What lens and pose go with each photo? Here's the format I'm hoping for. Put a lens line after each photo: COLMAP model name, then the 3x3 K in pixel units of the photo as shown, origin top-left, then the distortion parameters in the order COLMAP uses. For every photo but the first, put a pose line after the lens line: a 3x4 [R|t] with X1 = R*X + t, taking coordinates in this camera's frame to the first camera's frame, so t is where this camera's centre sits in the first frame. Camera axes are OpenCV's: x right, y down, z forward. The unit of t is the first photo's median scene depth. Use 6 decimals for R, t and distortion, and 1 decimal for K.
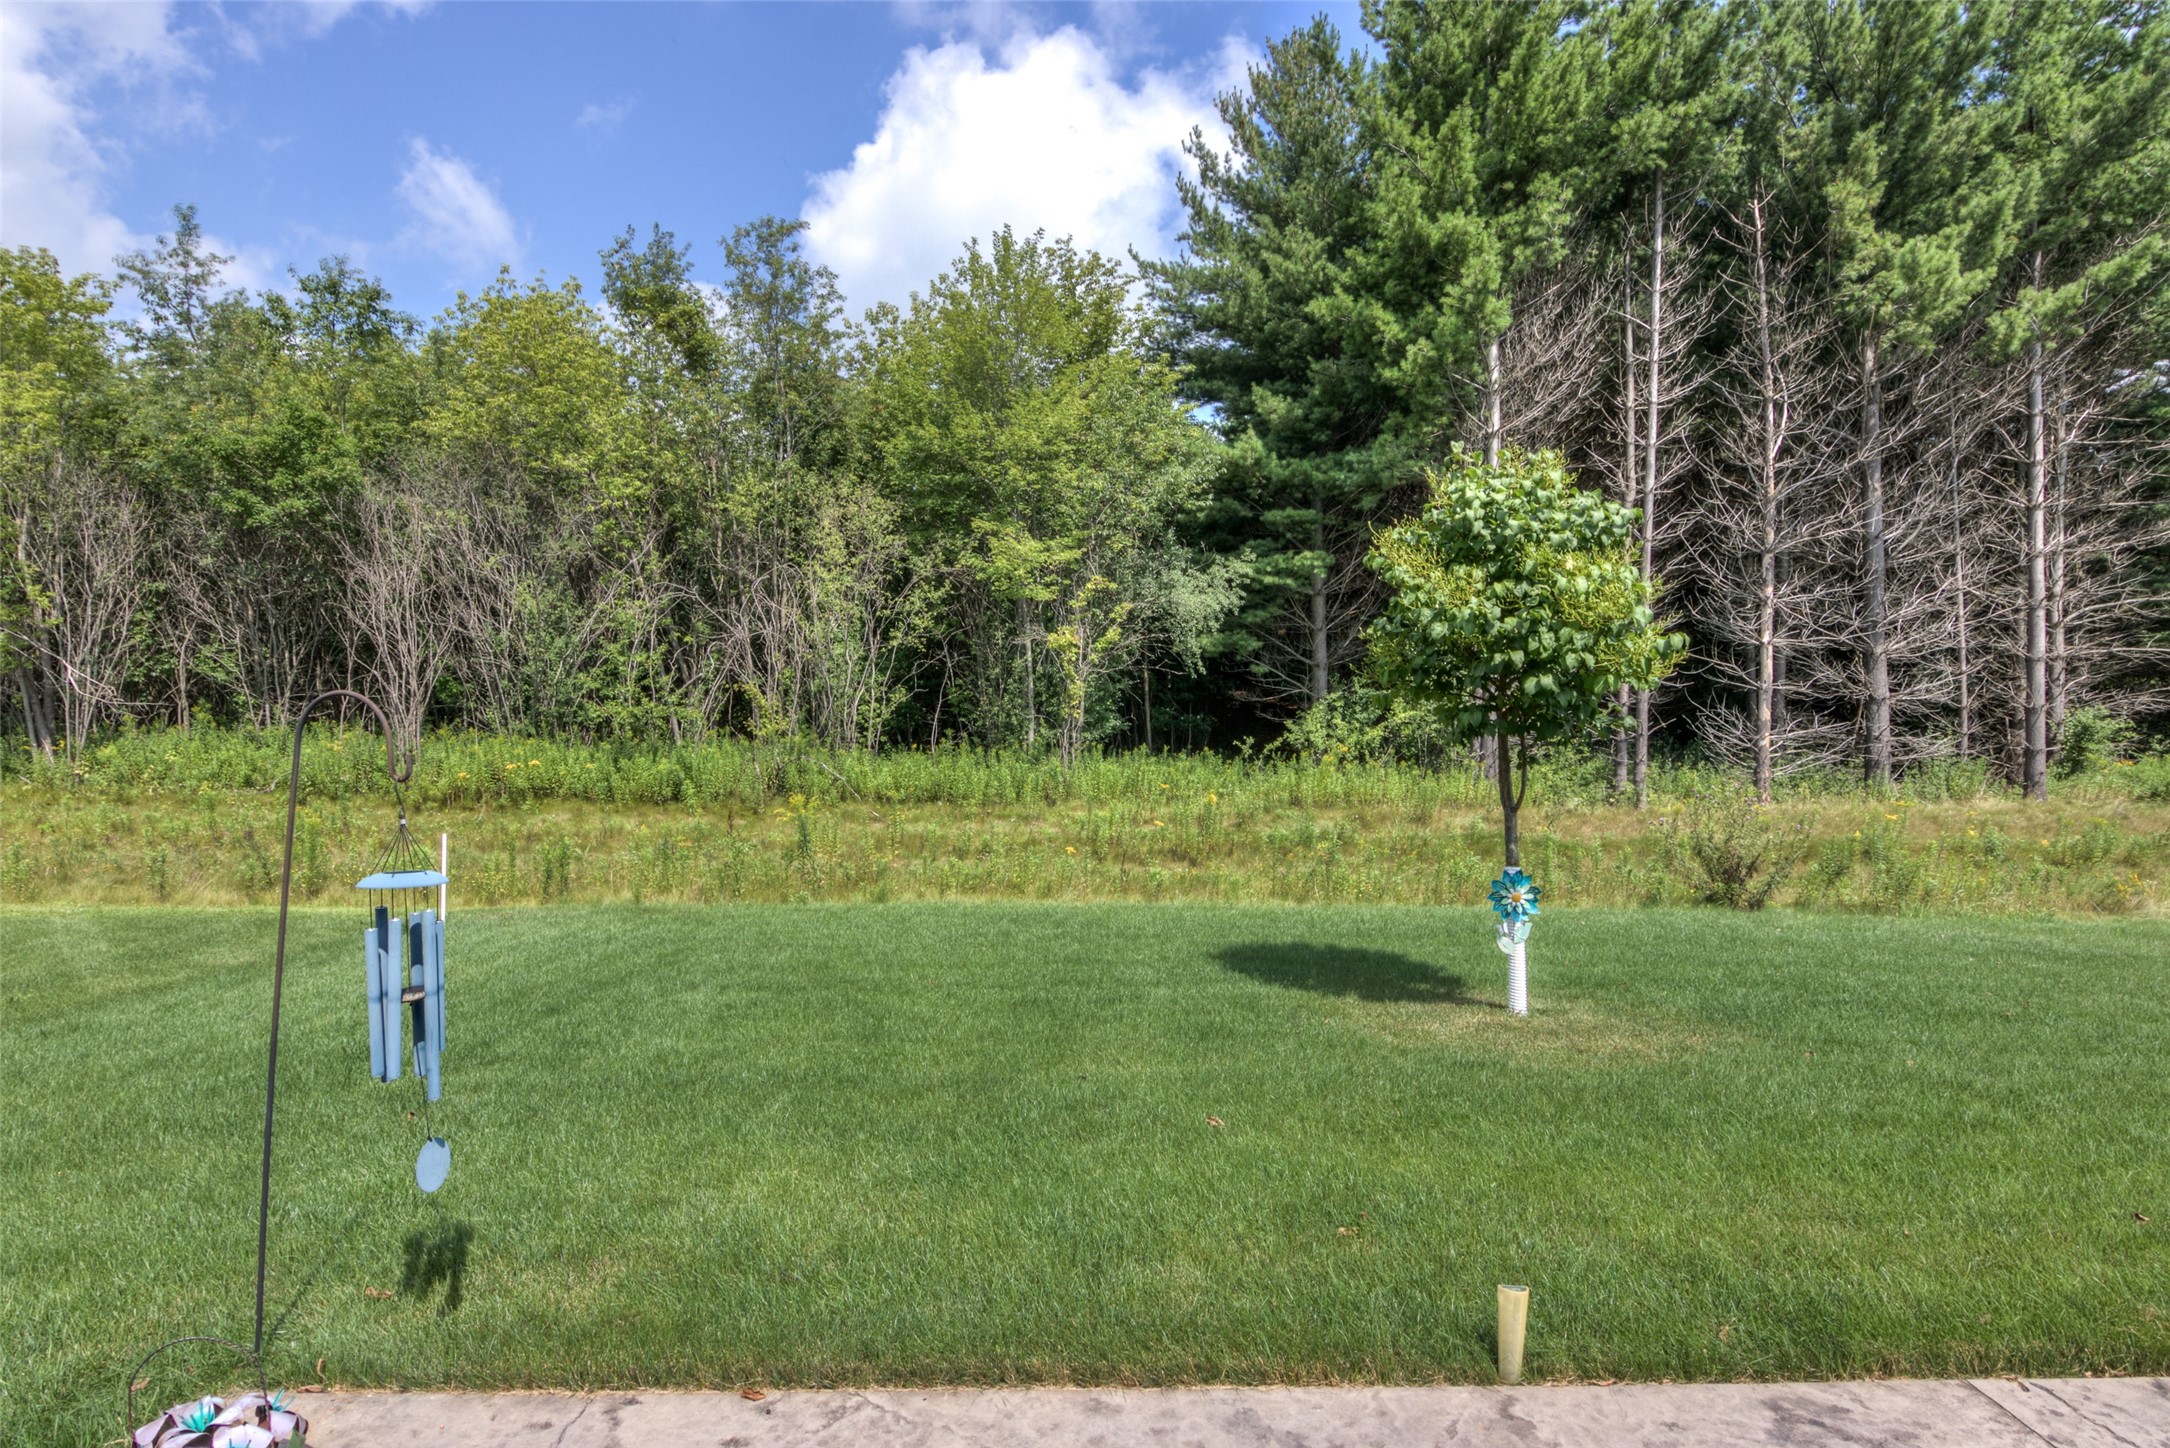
lens RADIAL K [[1119.6, 0, 1085.0], [0, 1119.6, 724.0], [0, 0, 1]] dist [-0.001439, -0.000510]
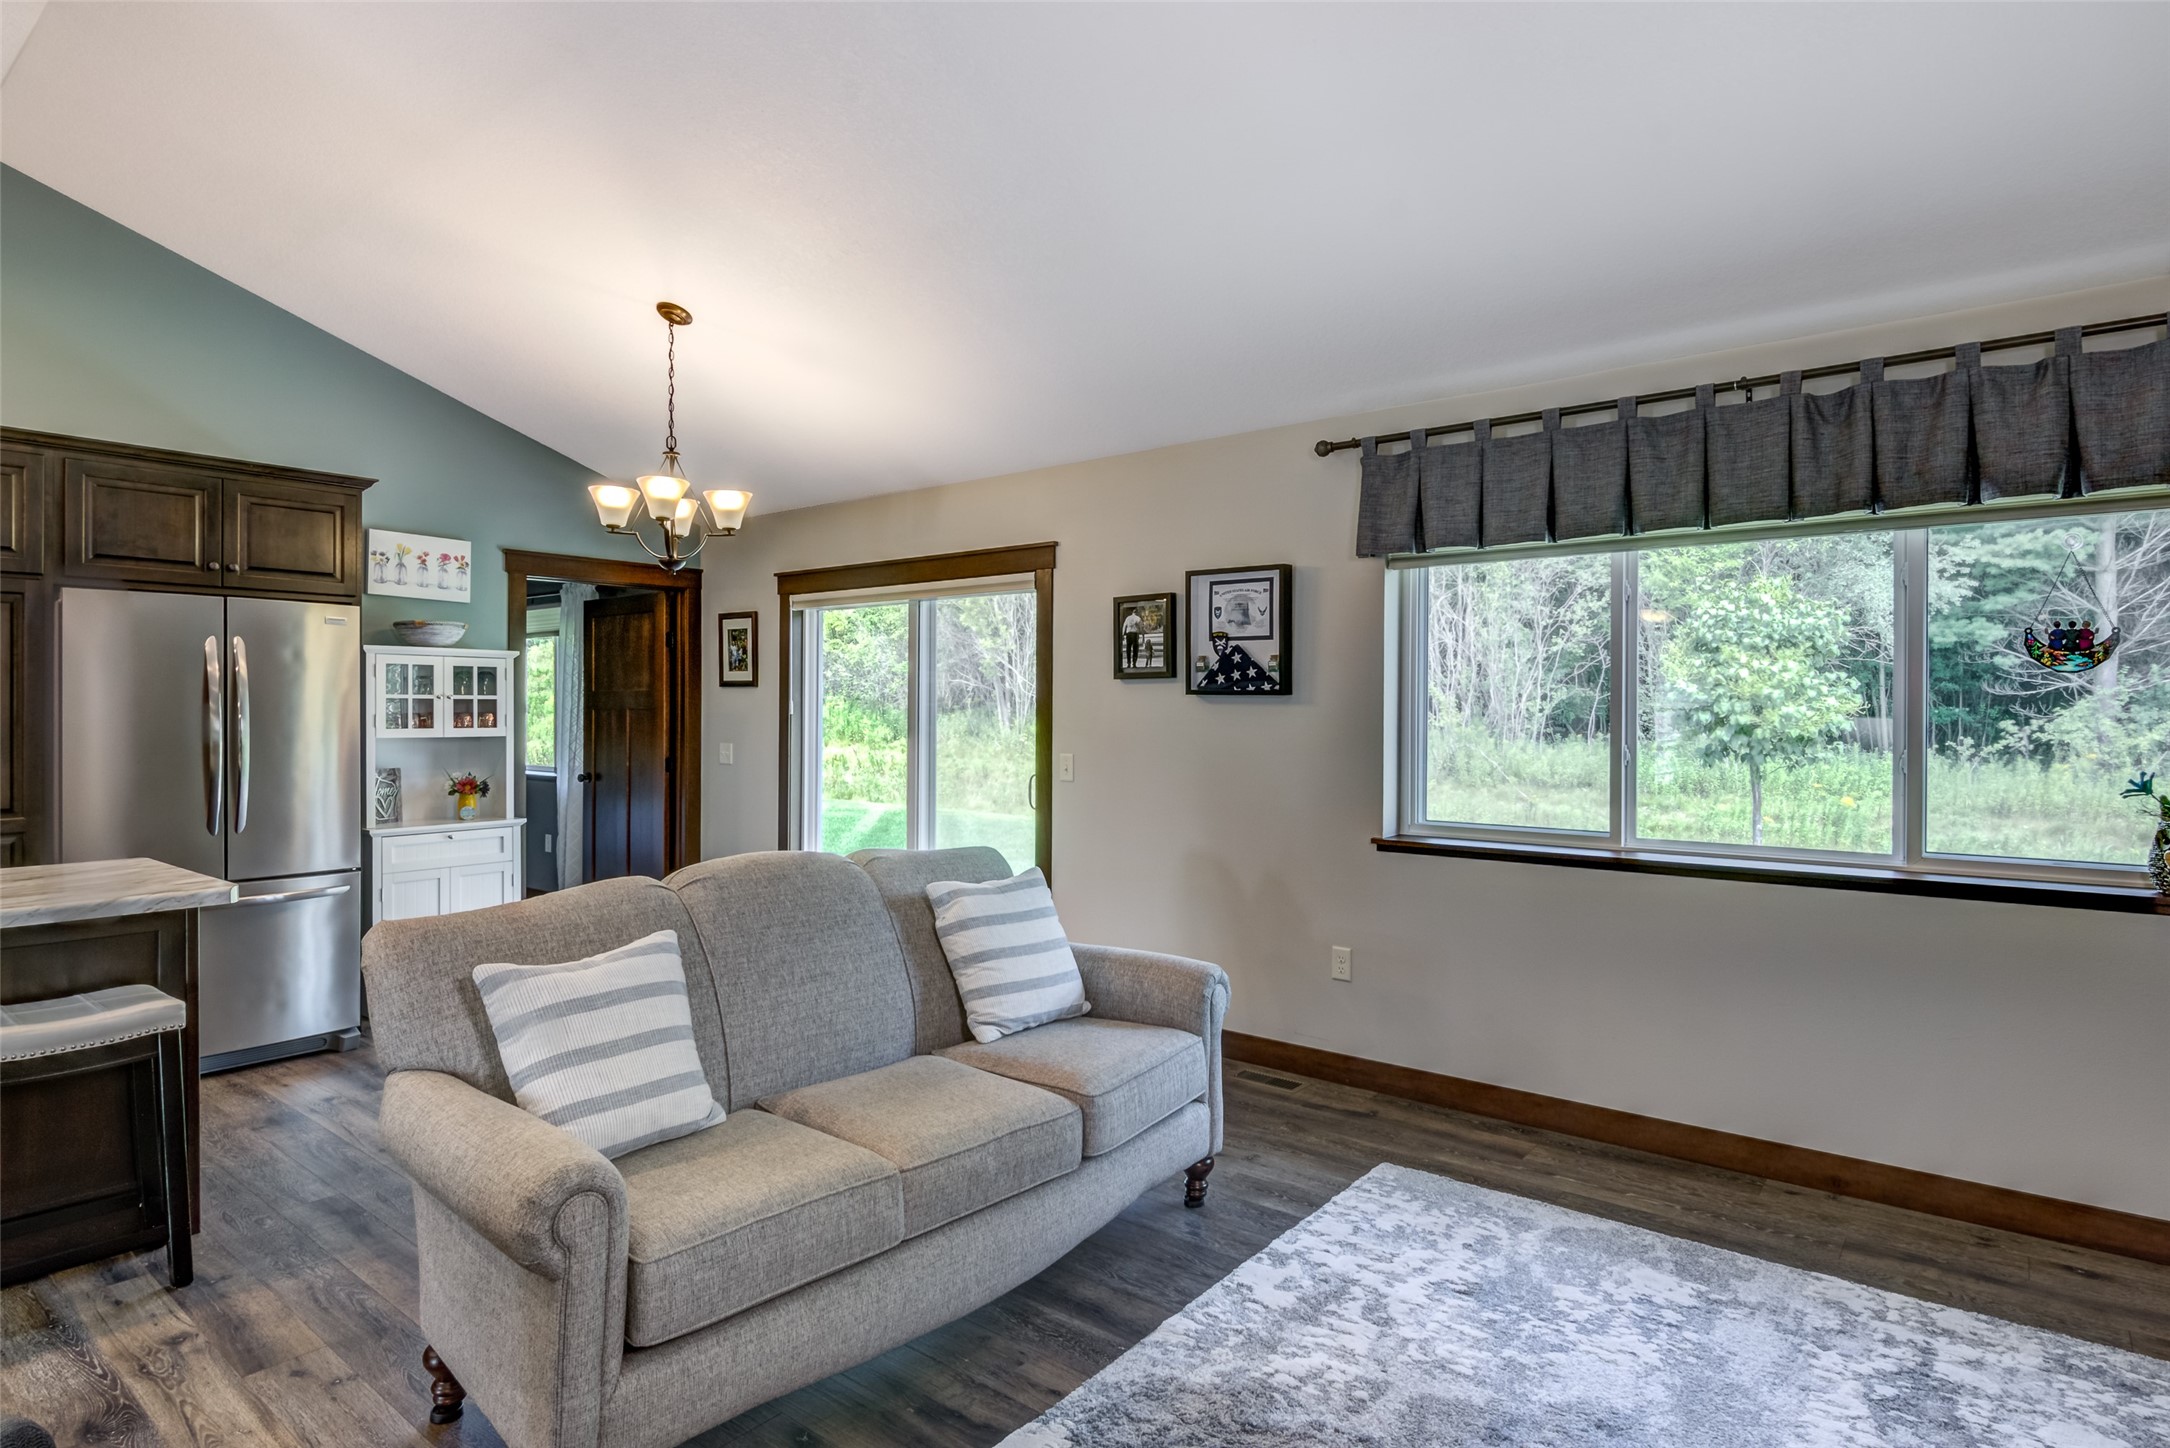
lens RADIAL K [[1141.0, 0, 1112.4], [0, 1141.0, 722.1], [0, 0, 1]] dist [-0.000398, -0.000917]
pose [[0.801625, 0.019497, -0.597509, 0.170366], [-0.007075, 0.999707, 0.023128, -0.020594], [0.597786, -0.014313, 0.801528, -0.220102]]
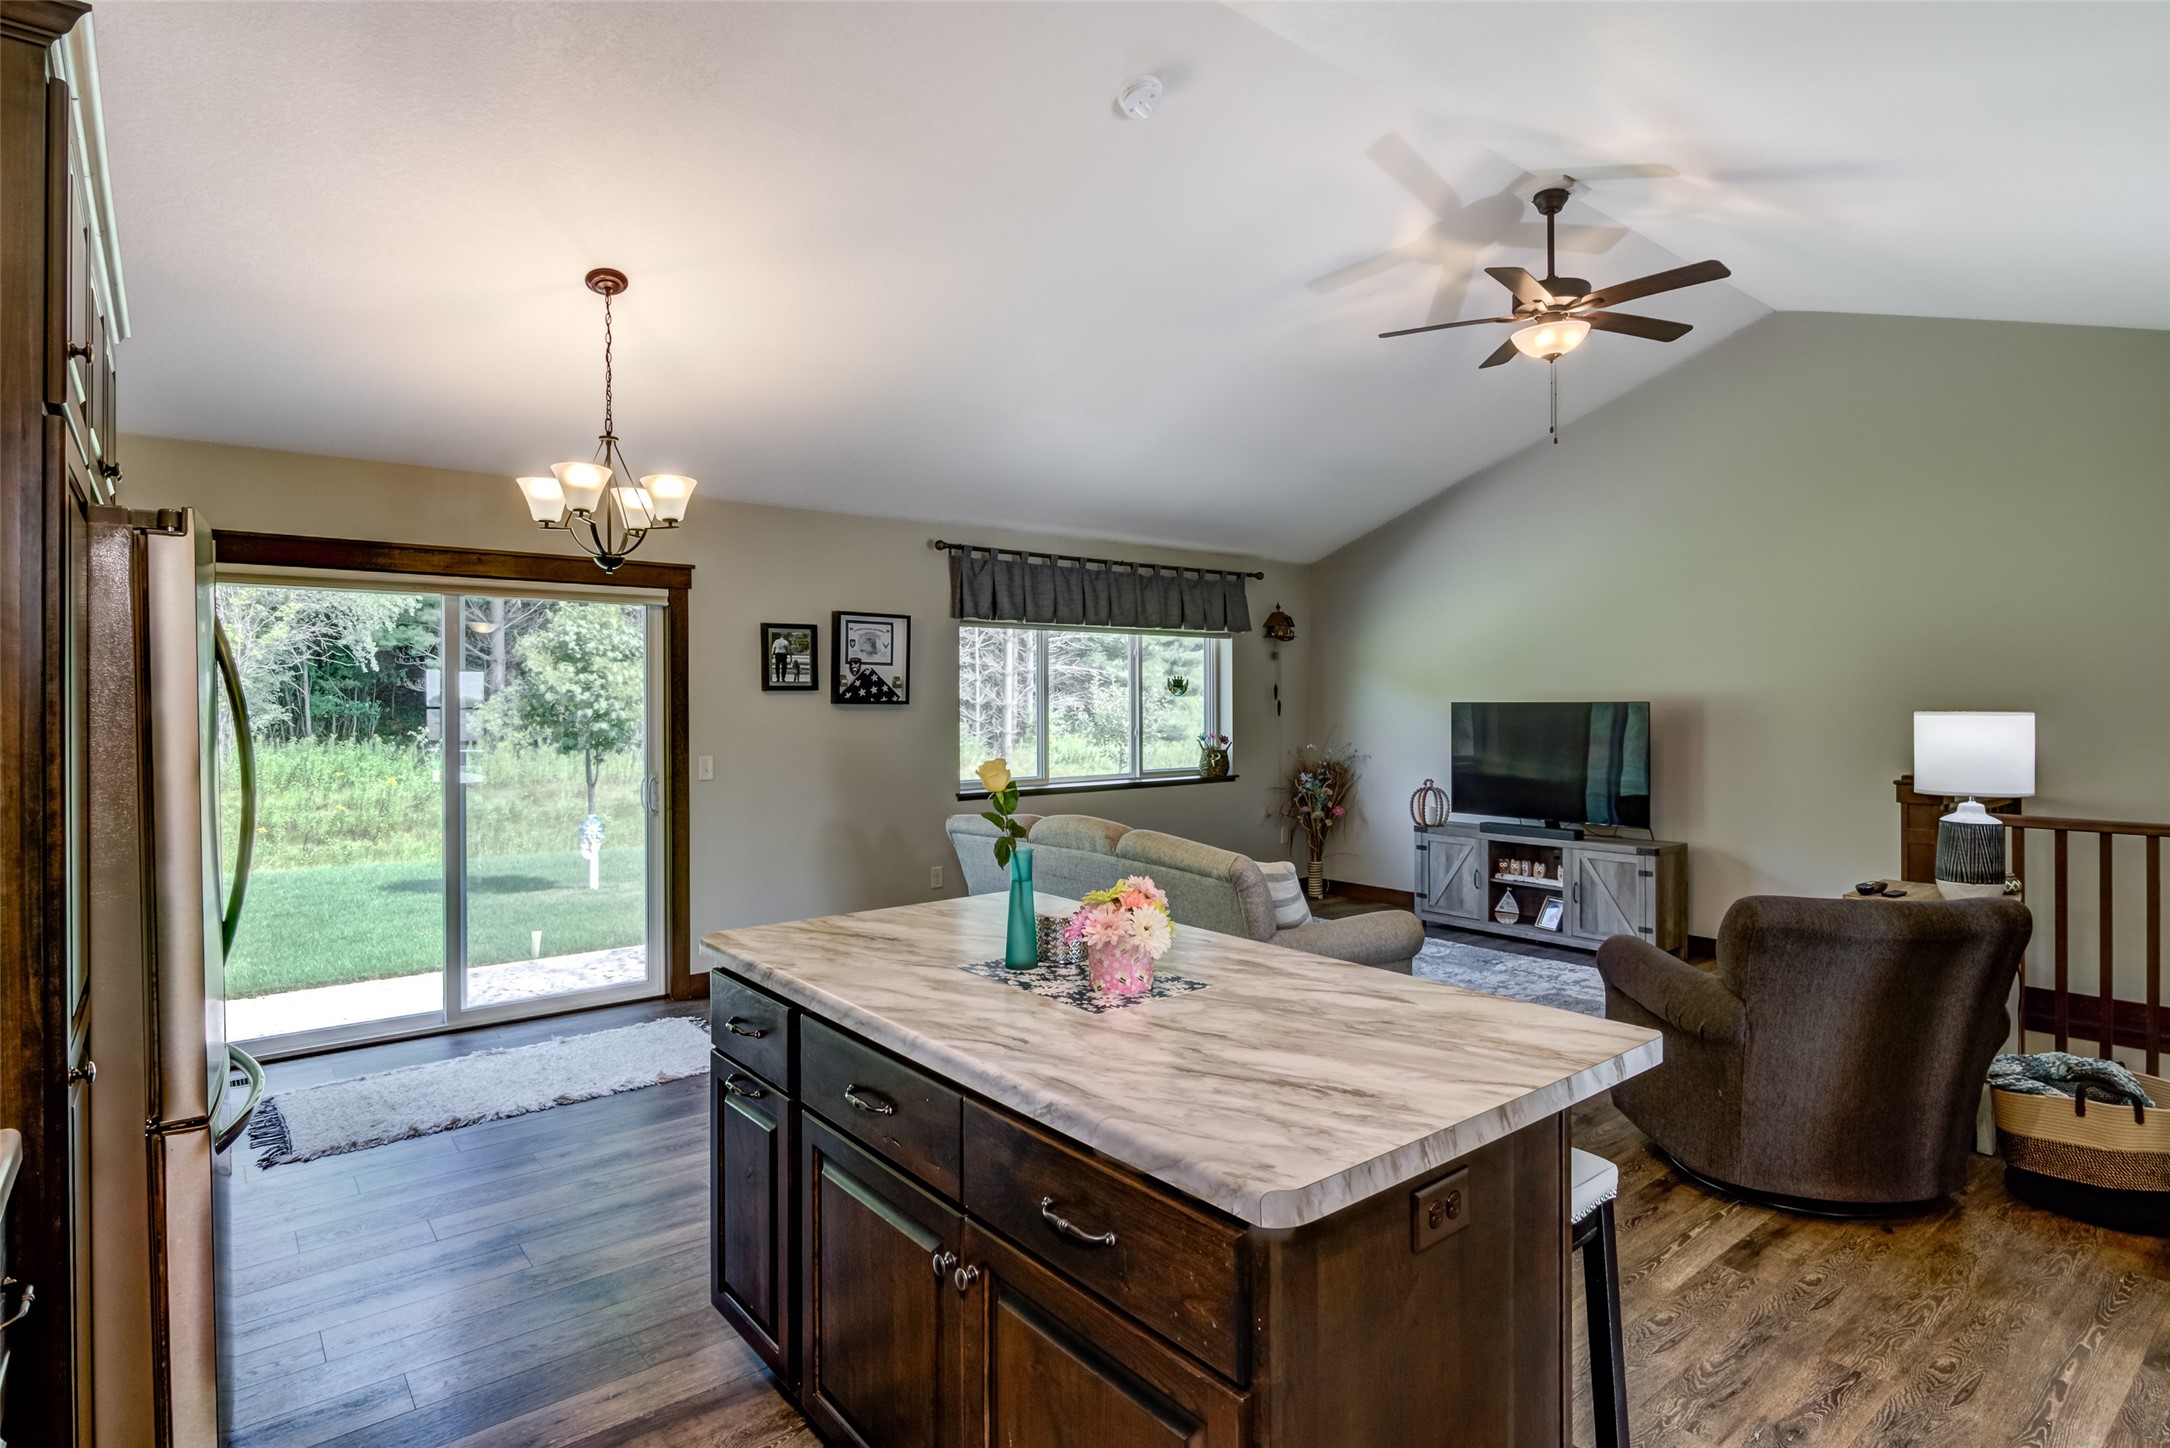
lens RADIAL K [[1108.4, 0, 1085.3], [0, 1108.4, 703.3], [0, 0, 1]] dist [0.000433, -0.007053]
pose [[0.771570, 0.008481, 0.636088, -0.051185], [-0.011275, 0.999936, 0.000345, -0.021673], [-0.636045, -0.007438, 0.771616, -0.286063]]
